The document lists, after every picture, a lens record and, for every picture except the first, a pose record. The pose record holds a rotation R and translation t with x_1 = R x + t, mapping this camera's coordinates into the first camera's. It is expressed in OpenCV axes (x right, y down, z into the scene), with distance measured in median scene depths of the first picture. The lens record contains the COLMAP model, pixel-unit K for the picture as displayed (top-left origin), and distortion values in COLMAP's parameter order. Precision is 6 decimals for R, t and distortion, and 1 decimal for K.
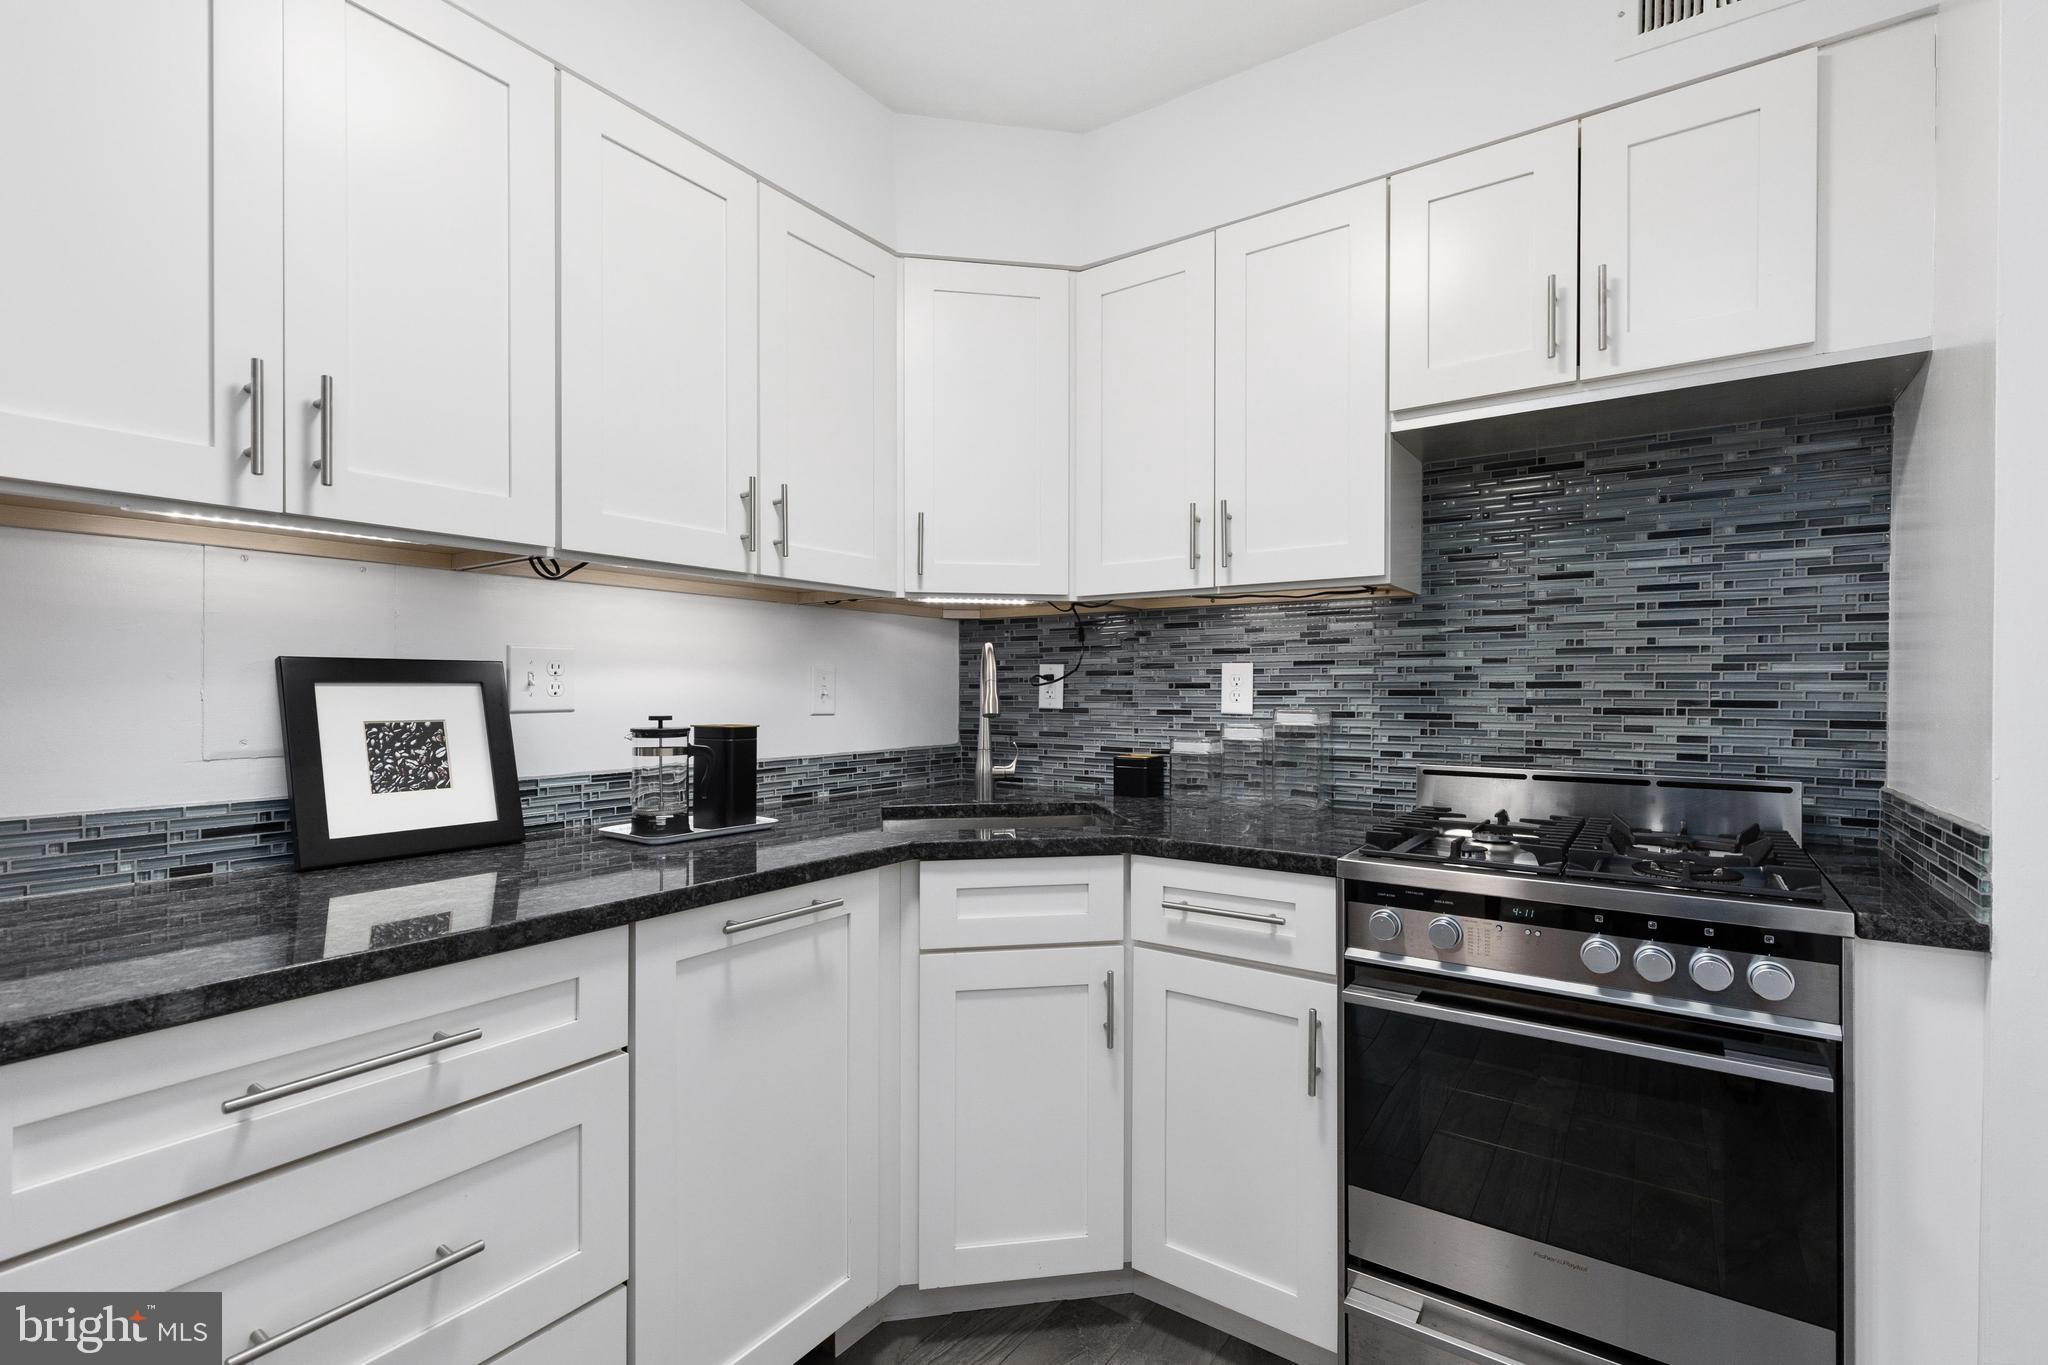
lens RADIAL K [[920.4, 0, 1017.1], [0, 920.4, 684.4], [0, 0, 1]] dist [0.001238, -0.000406]
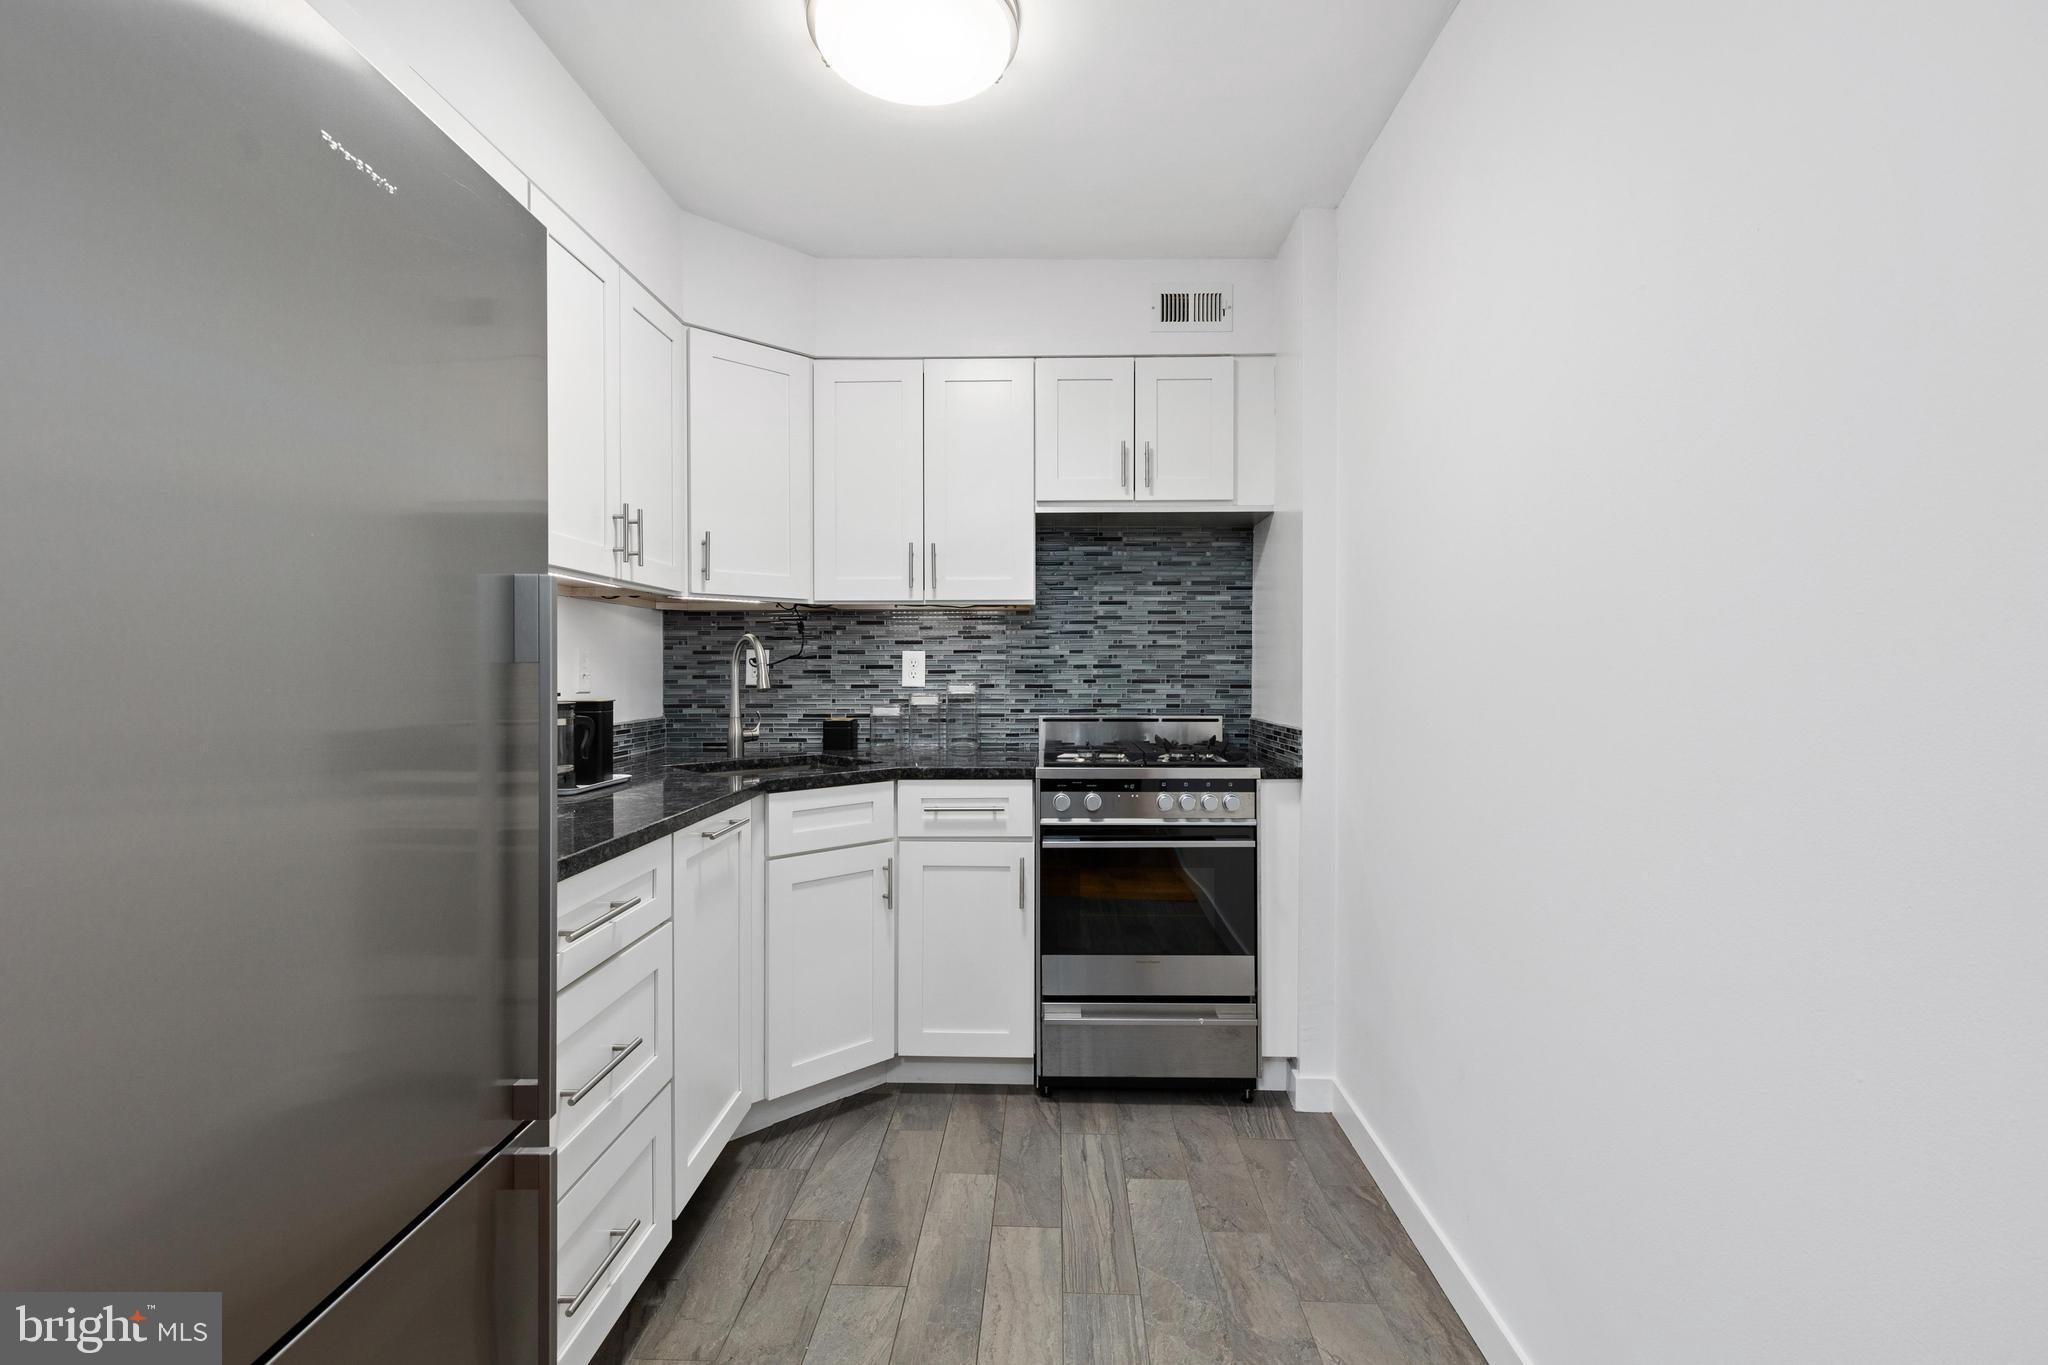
lens RADIAL K [[924.6, 0, 1022.3], [0, 924.6, 656.9], [0, 0, 1]] dist [-0.002353, -0.000903]
pose [[0.830300, 0.004305, 0.557300, -0.504224], [-0.000130, 0.999972, -0.007531, -0.004078], [-0.557316, 0.006181, 0.830277, -0.335720]]
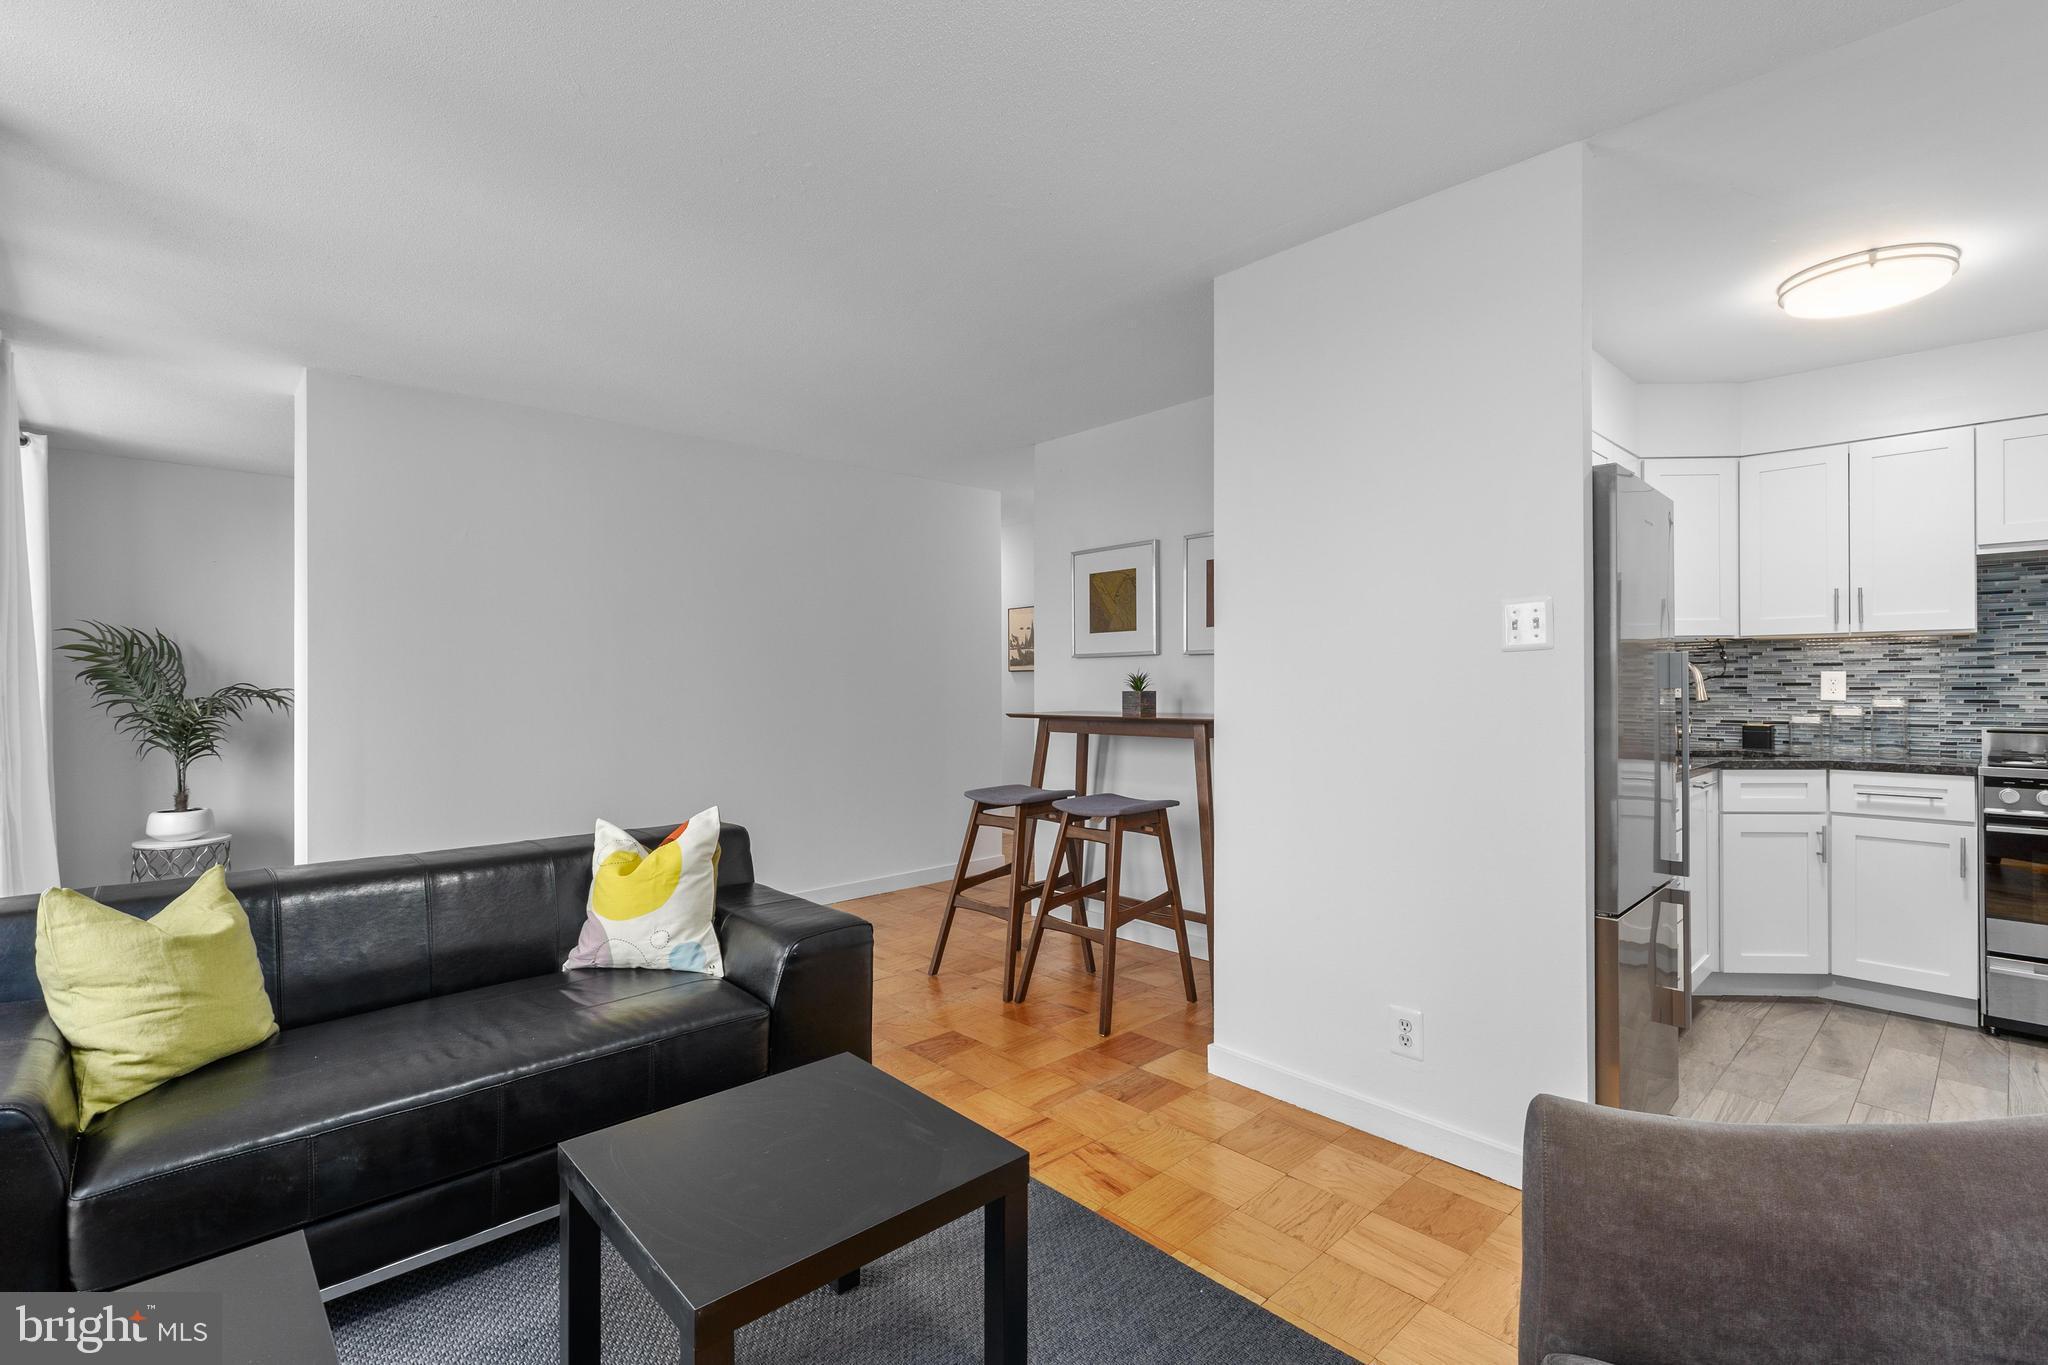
lens RADIAL K [[919.2, 0, 1027.4], [0, 919.2, 677.1], [0, 0, 1]] dist [0.006983, -0.000889]
pose [[0.981492, -0.005954, -0.191409, -1.116484], [0.006106, 0.999981, 0.000205, -0.026447], [0.191404, -0.001370, 0.981510, -1.217300]]
